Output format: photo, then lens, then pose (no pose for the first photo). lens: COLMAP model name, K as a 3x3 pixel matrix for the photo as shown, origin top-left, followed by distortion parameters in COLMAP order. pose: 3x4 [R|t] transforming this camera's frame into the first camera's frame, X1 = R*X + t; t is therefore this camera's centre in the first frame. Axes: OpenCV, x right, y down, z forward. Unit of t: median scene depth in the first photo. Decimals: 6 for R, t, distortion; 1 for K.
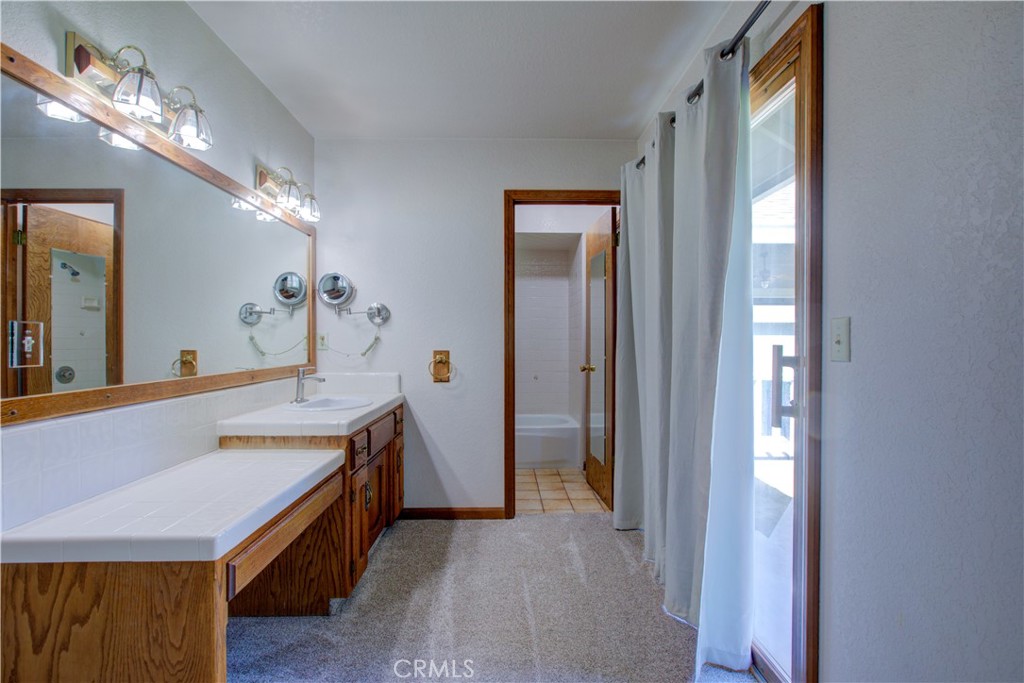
lens RADIAL K [[466.3, 0, 510.1], [0, 466.3, 347.2], [0, 0, 1]] dist [-0.007038, 0.004317]
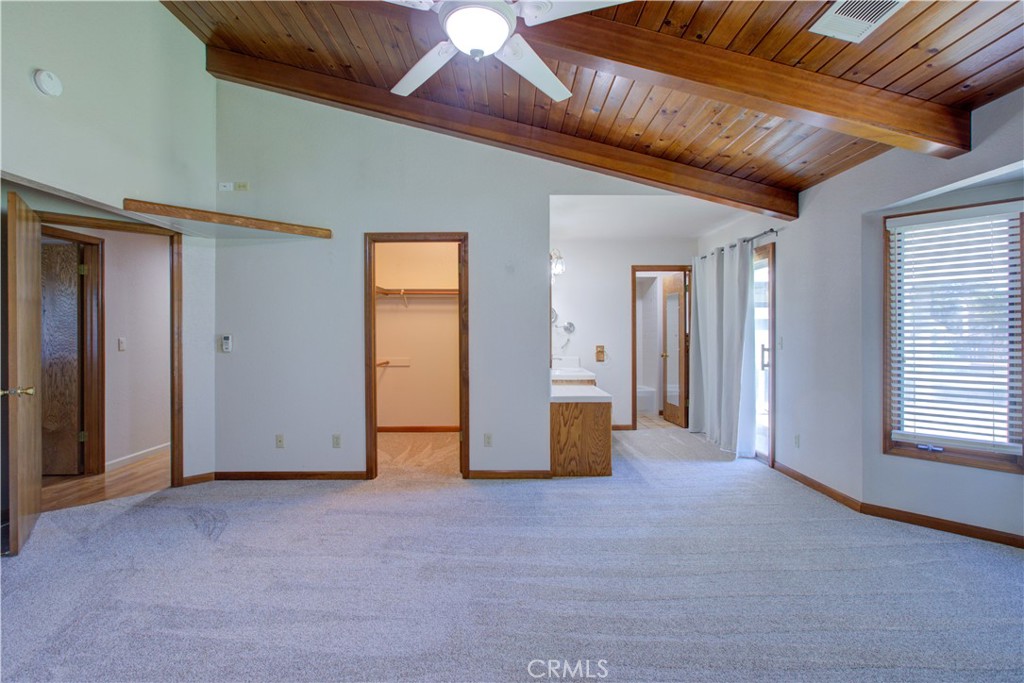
lens RADIAL K [[466.3, 0, 512.7], [0, 466.3, 337.8], [0, 0, 1]] dist [-0.007038, 0.004317]
pose [[0.999821, -0.002720, -0.018747, -0.866358], [0.002636, 0.999986, -0.004496, -0.033170], [0.018759, 0.004446, 0.999814, -1.788062]]
